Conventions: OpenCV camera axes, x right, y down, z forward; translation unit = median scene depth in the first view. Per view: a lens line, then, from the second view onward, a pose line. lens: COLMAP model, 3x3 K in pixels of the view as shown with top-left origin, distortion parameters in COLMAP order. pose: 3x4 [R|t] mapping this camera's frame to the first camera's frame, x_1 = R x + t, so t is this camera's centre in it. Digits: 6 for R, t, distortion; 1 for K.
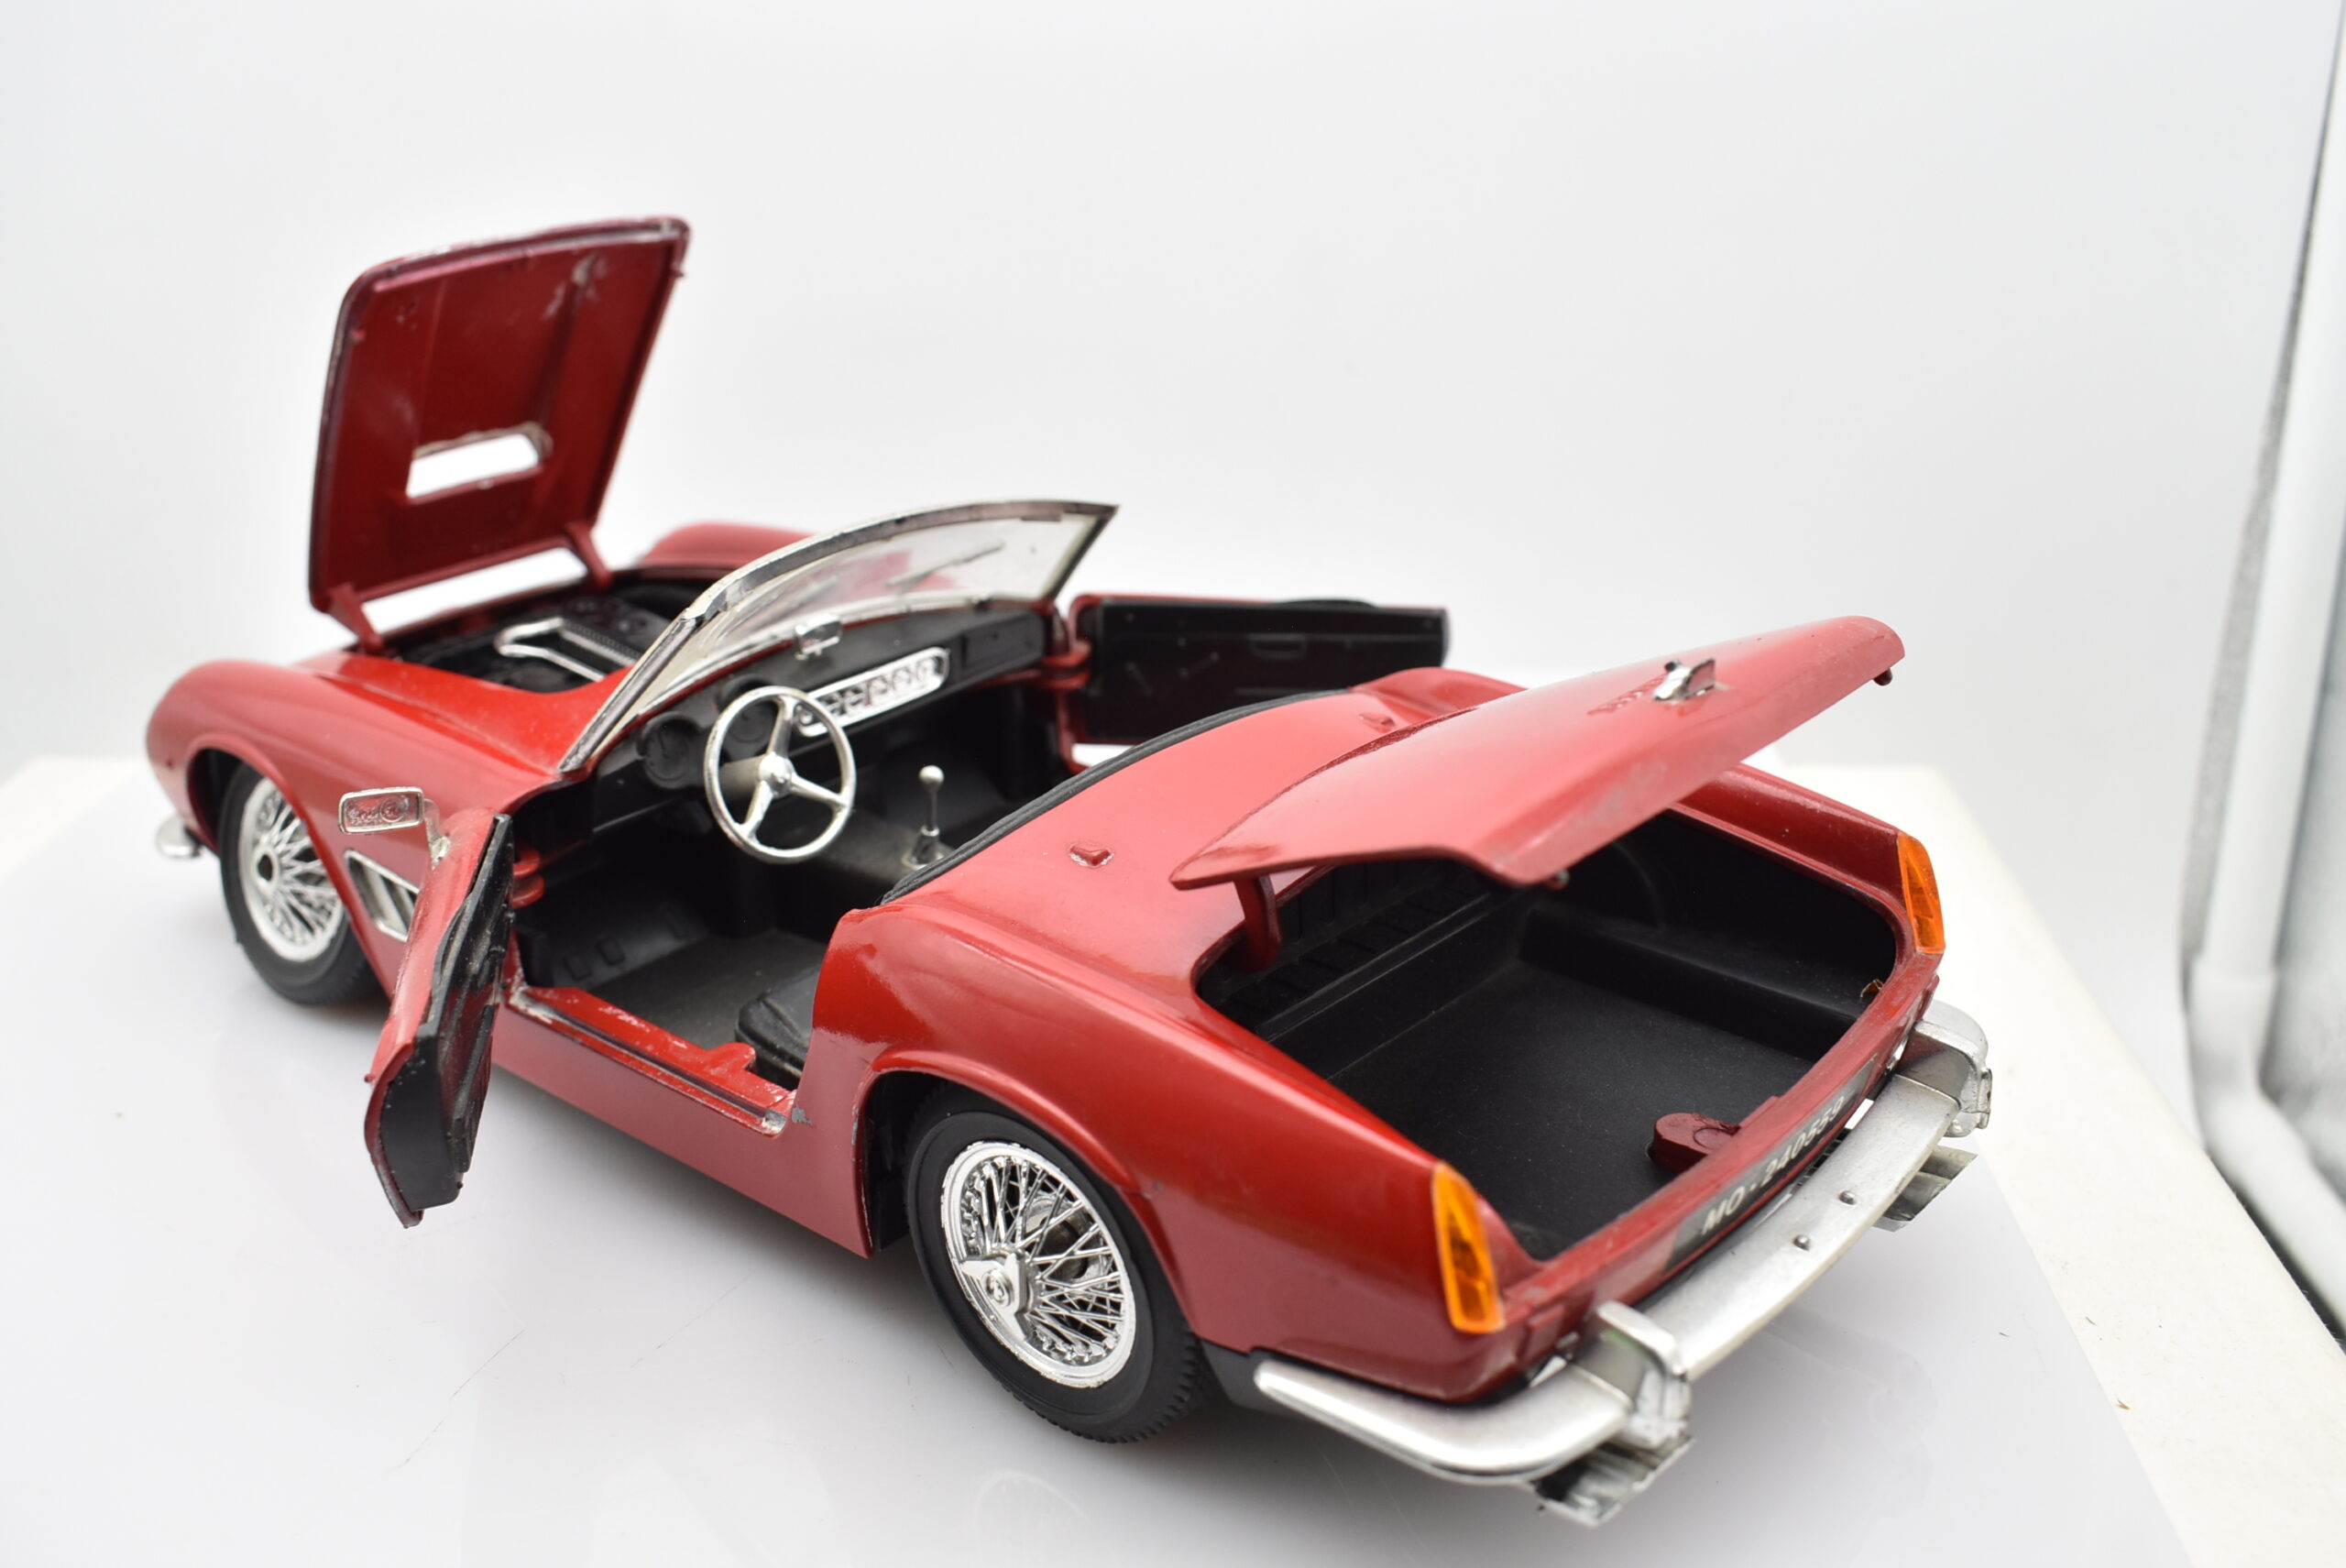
lens RADIAL K [[2141.9, 0, 1202.1], [0, 2141.9, 781.4], [0, 0, 1]] dist [-0.098160, 0.008765]
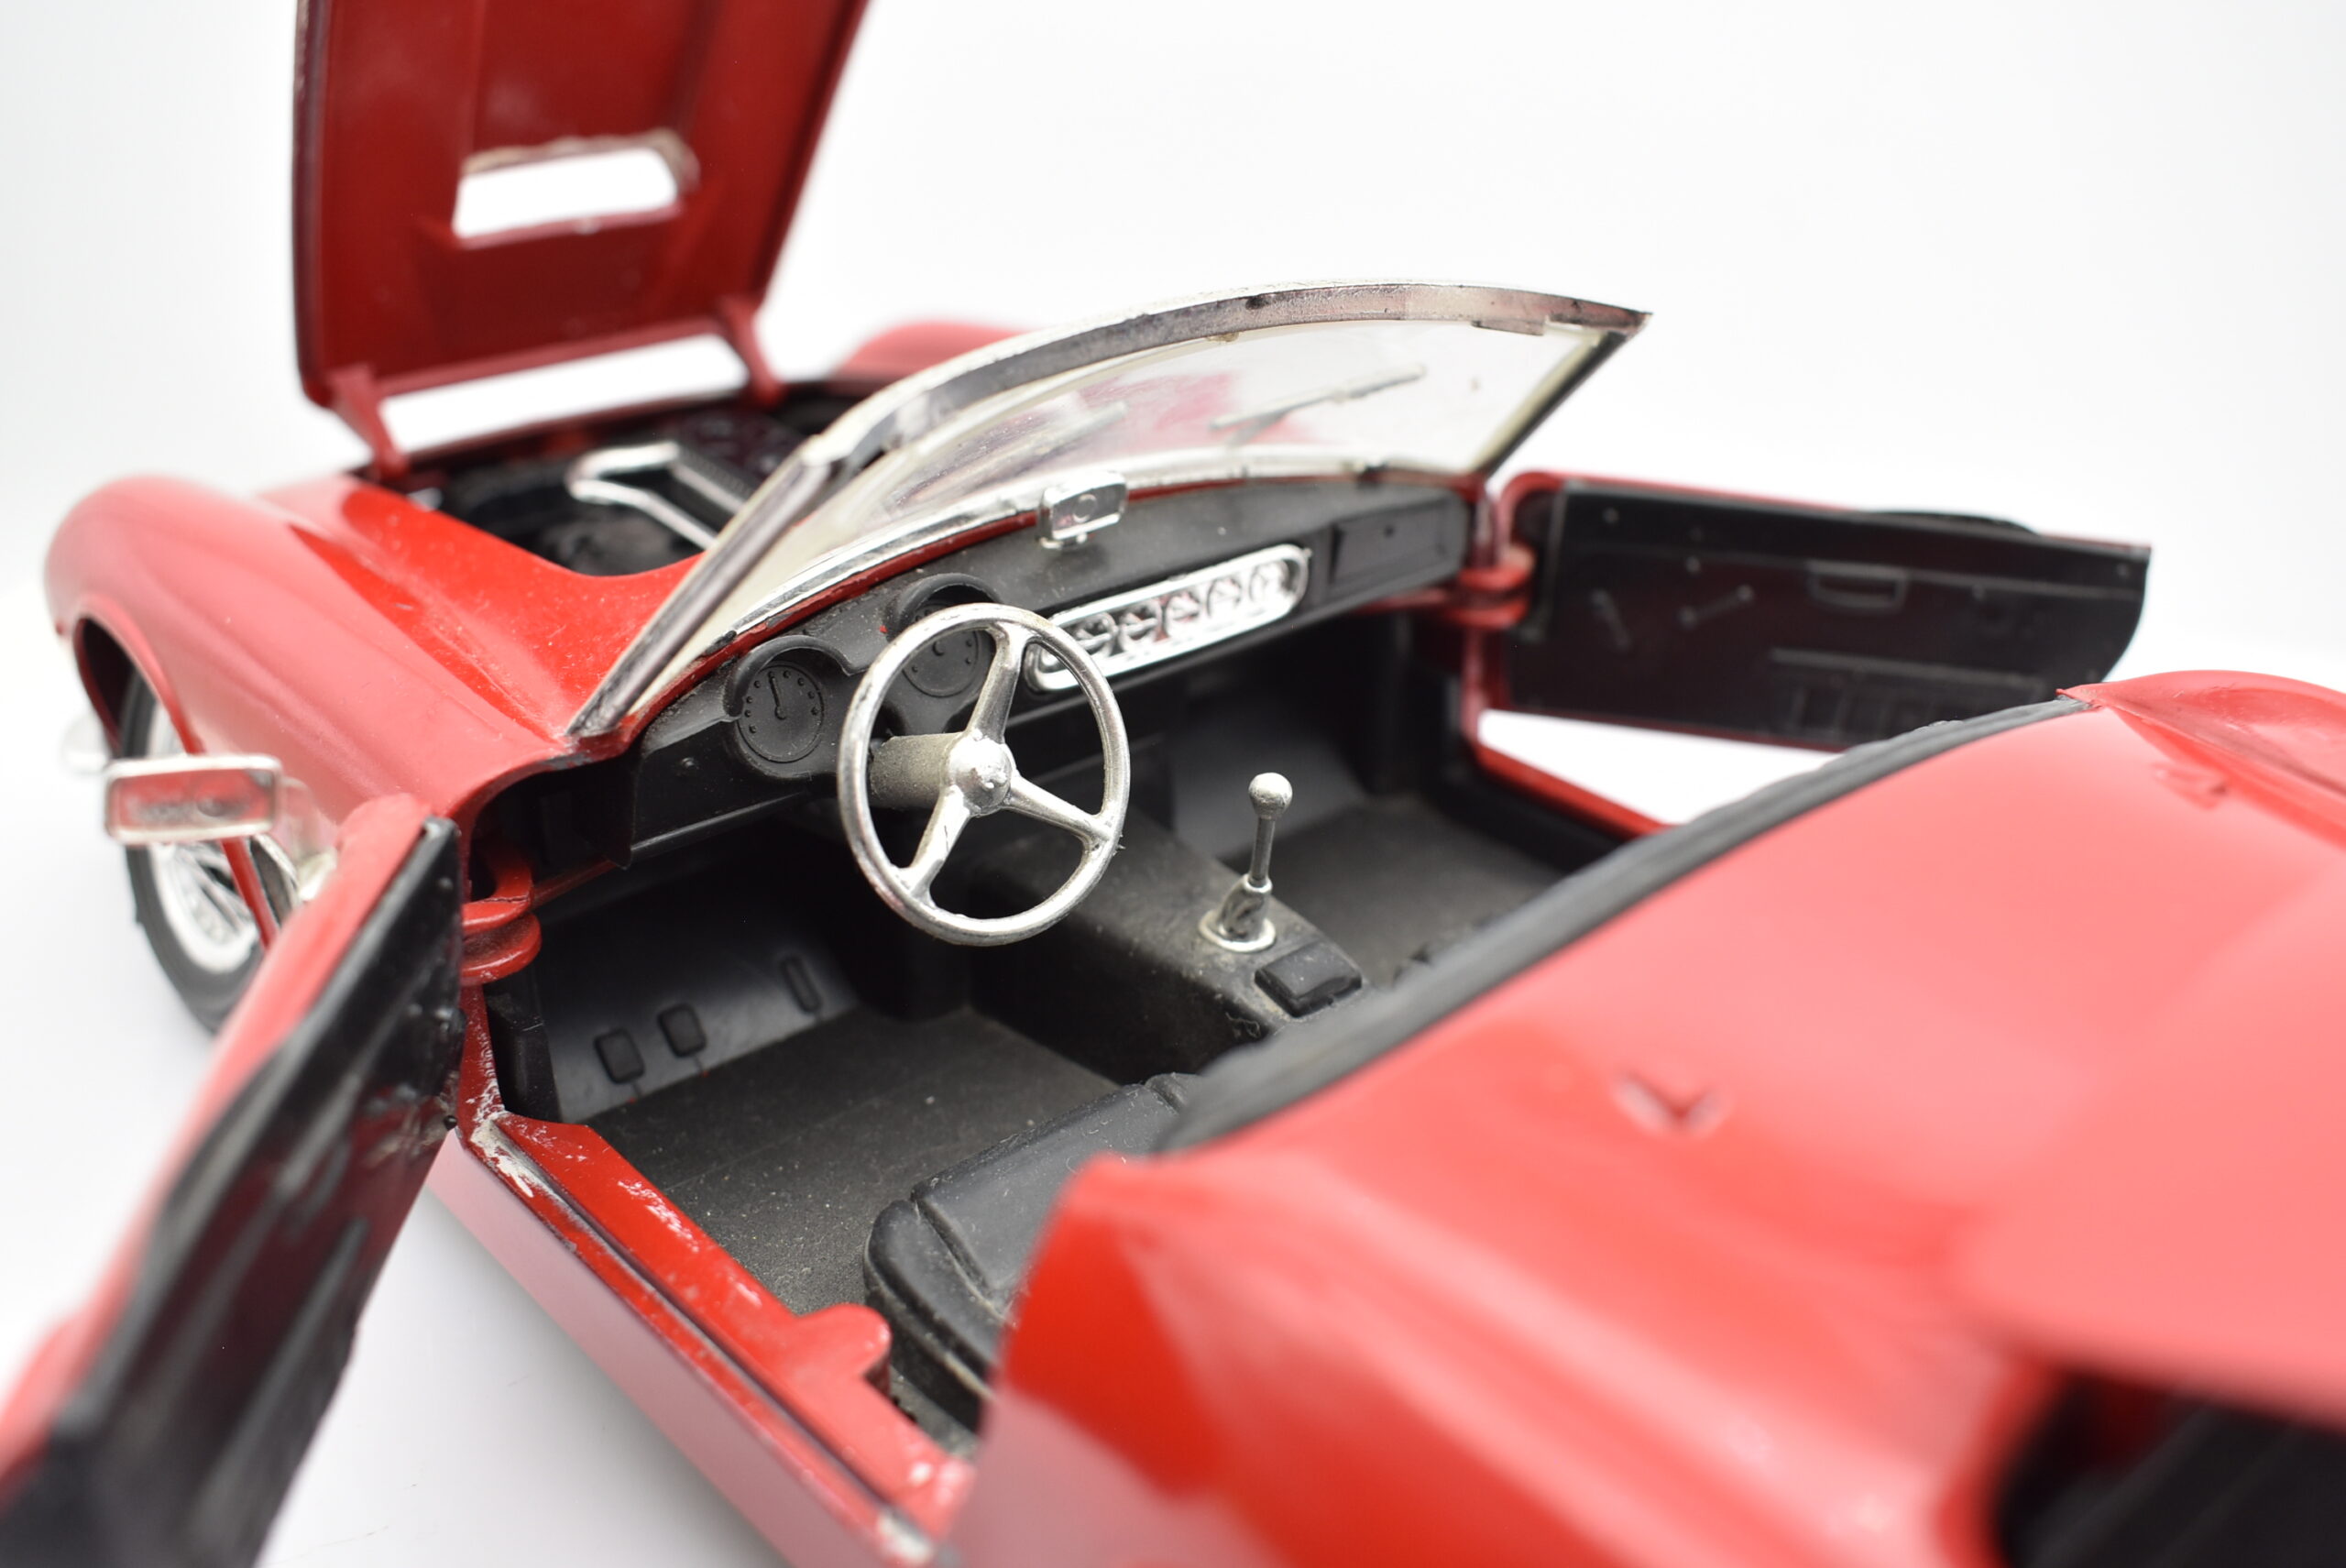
lens RADIAL K [[2141.9, 0, 1202.1], [0, 2141.9, 781.4], [0, 0, 1]] dist [-0.098160, 0.008765]
pose [[0.988816, 0.091866, -0.117486, -0.079042], [-0.084648, 0.994287, 0.065024, -0.037160], [0.122788, -0.054352, 0.990943, 0.457639]]
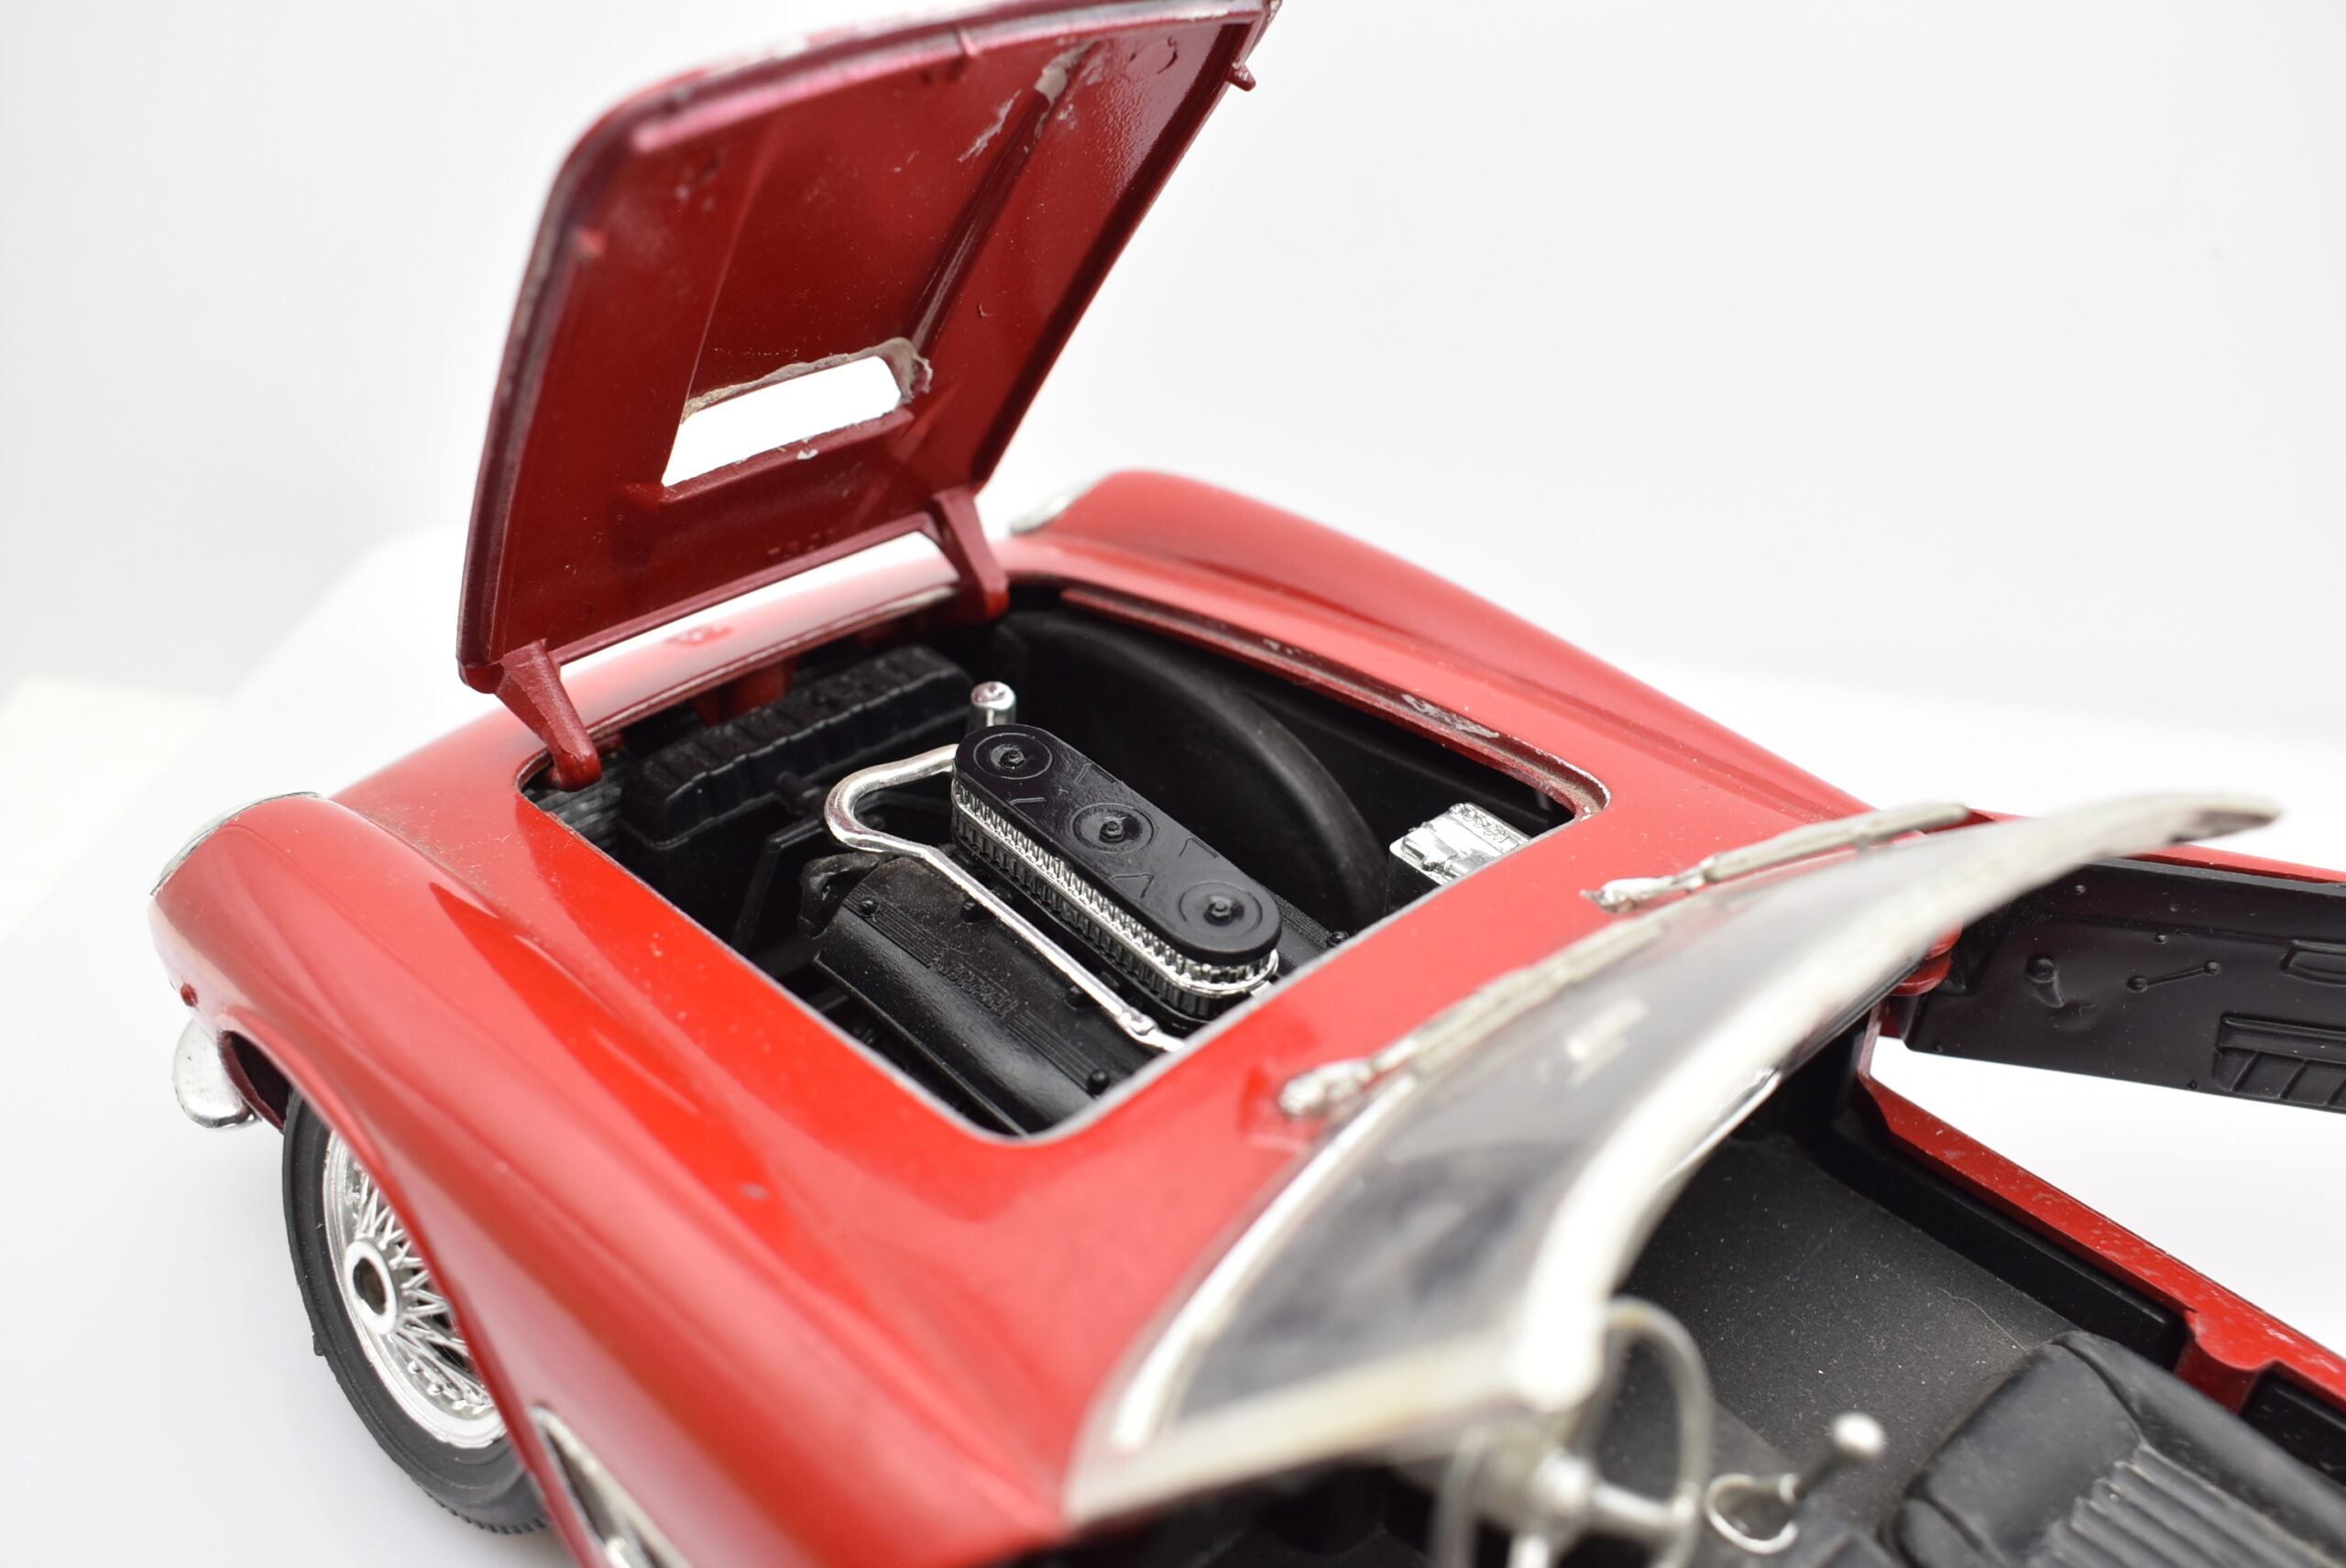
lens RADIAL K [[2141.9, 0, 1202.1], [0, 2141.9, 781.4], [0, 0, 1]] dist [-0.098160, 0.008765]
pose [[0.993745, 0.103136, -0.042813, -0.253188], [-0.092771, 0.975889, 0.197573, -0.206610], [0.062157, -0.192365, 0.979353, 0.576441]]
